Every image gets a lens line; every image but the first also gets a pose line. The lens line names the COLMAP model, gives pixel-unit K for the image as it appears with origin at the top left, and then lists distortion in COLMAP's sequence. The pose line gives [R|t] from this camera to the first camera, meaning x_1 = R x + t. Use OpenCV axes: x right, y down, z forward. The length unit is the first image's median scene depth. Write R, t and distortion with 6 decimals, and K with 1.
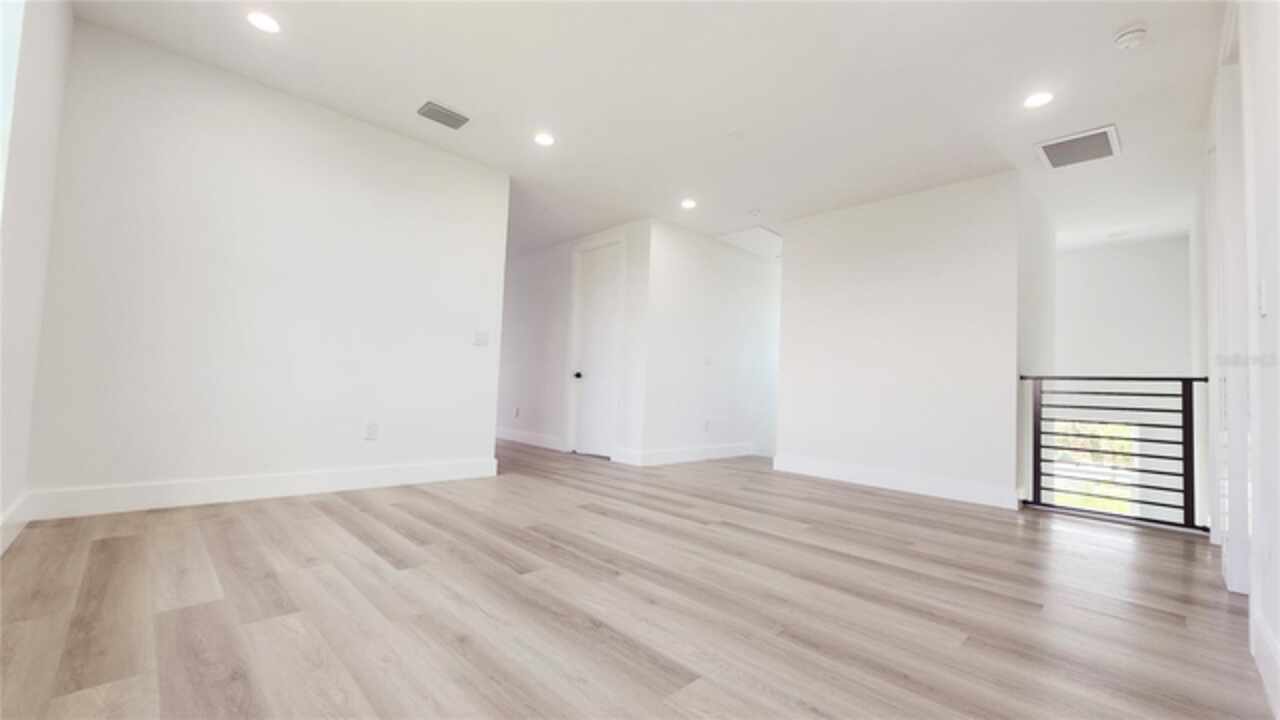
lens RADIAL K [[512.4, 0, 637.3], [0, 512.4, 361.8], [0, 0, 1]] dist [0.001655, 0.000150]
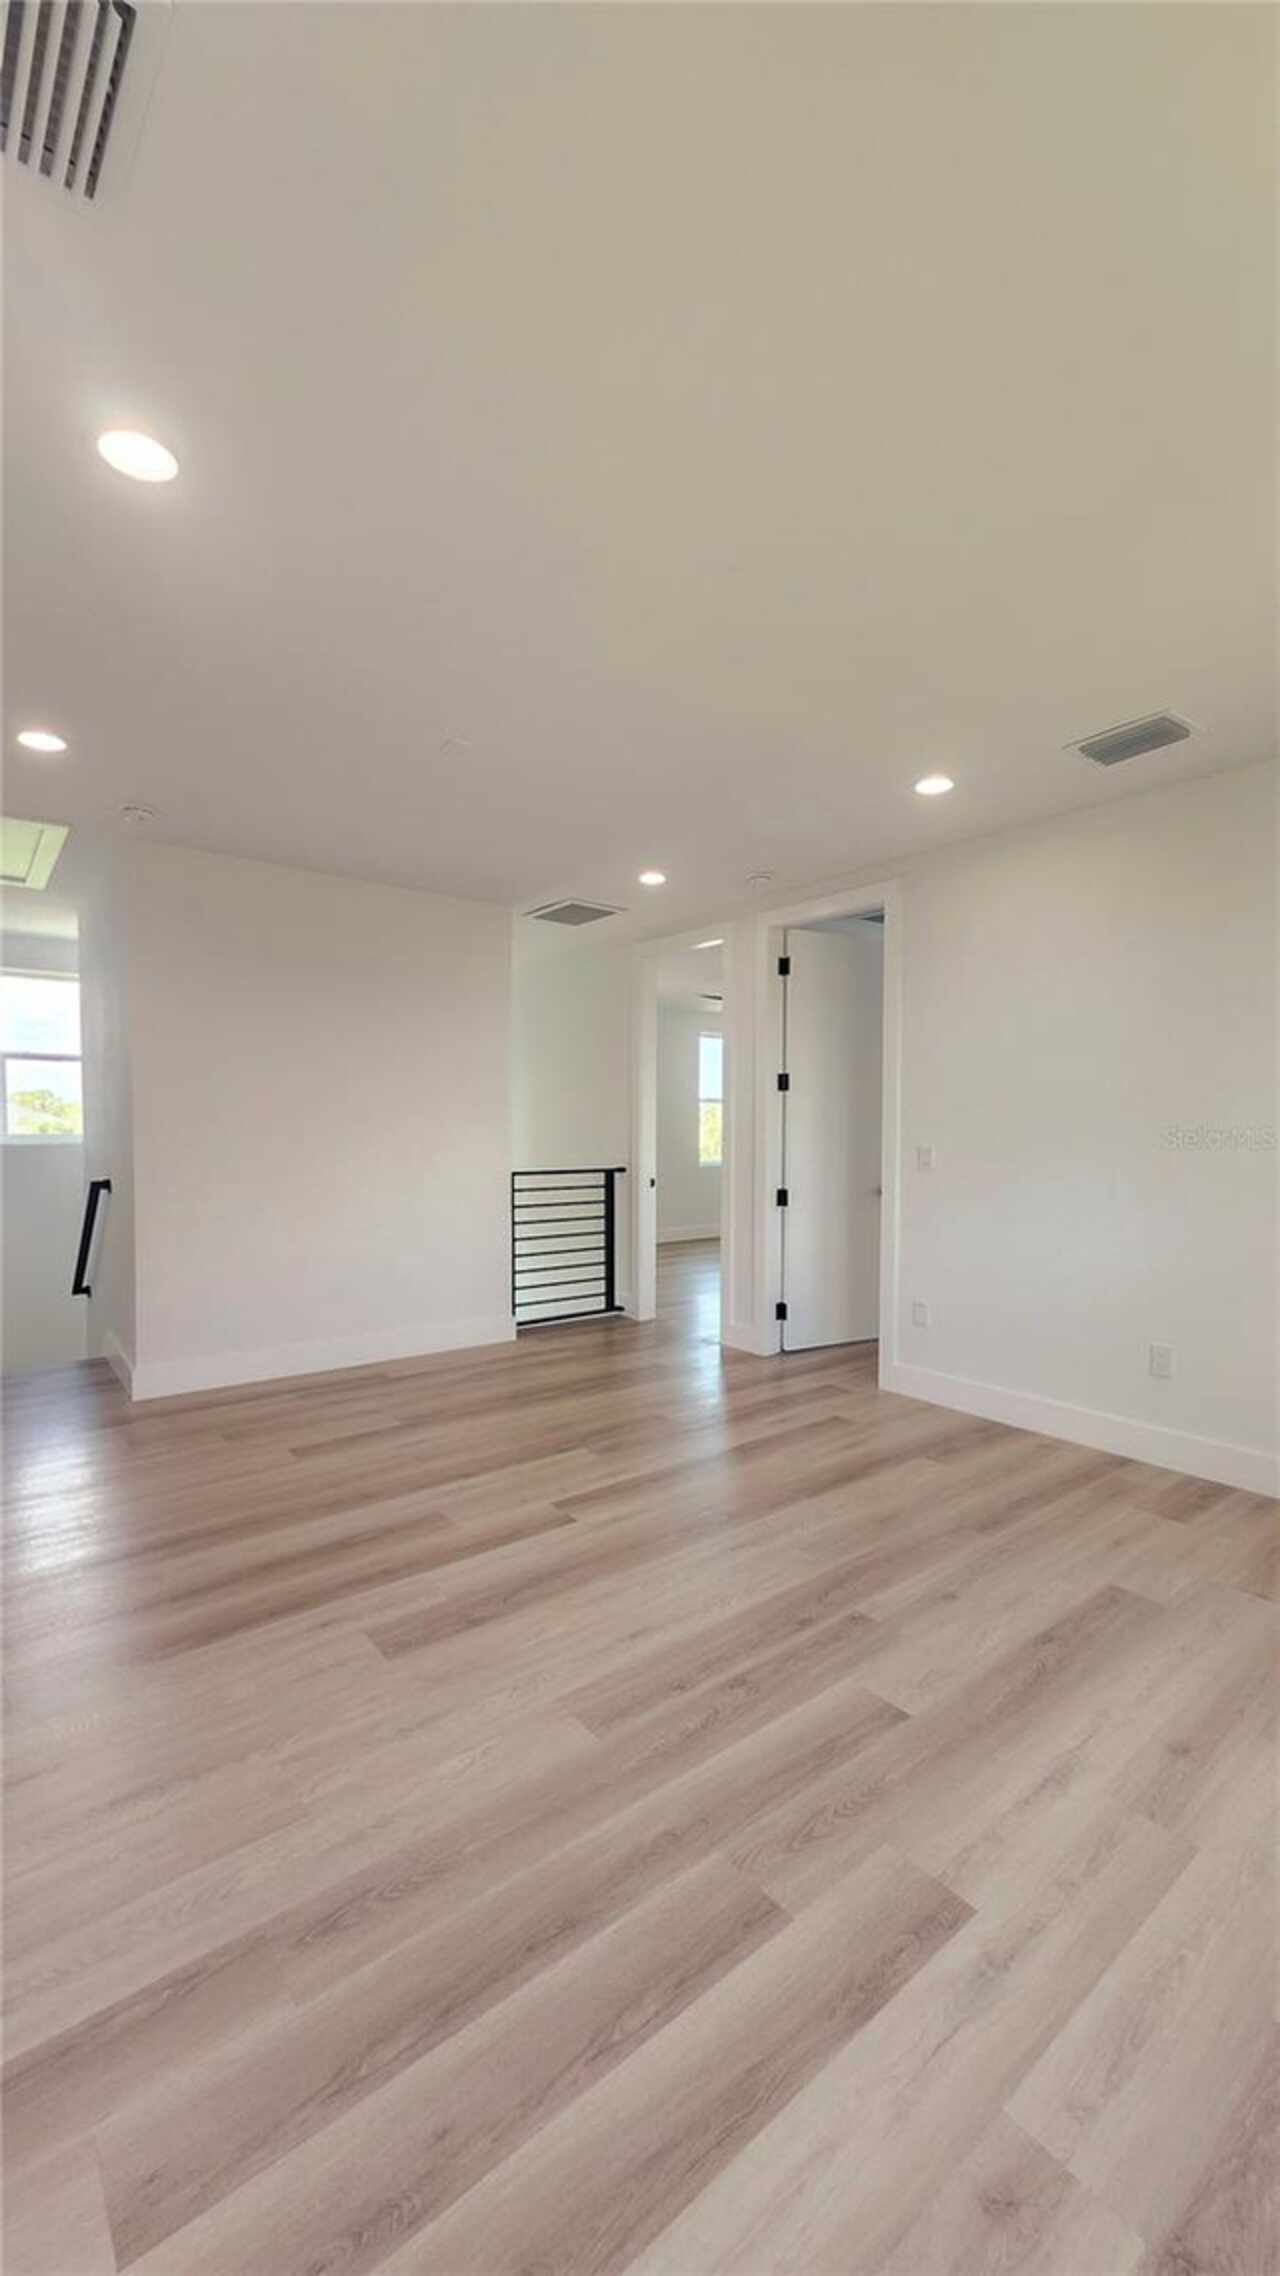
lens RADIAL K [[911.2, 0, 634.6], [0, 911.2, 1135.9], [0, 0, 1]] dist [0.001655, 0.000150]
pose [[0.089155, -0.055963, 0.994444, -1.082233], [-0.057781, 0.996448, 0.061256, -0.217979], [-0.994340, -0.062921, 0.085605, 1.145729]]
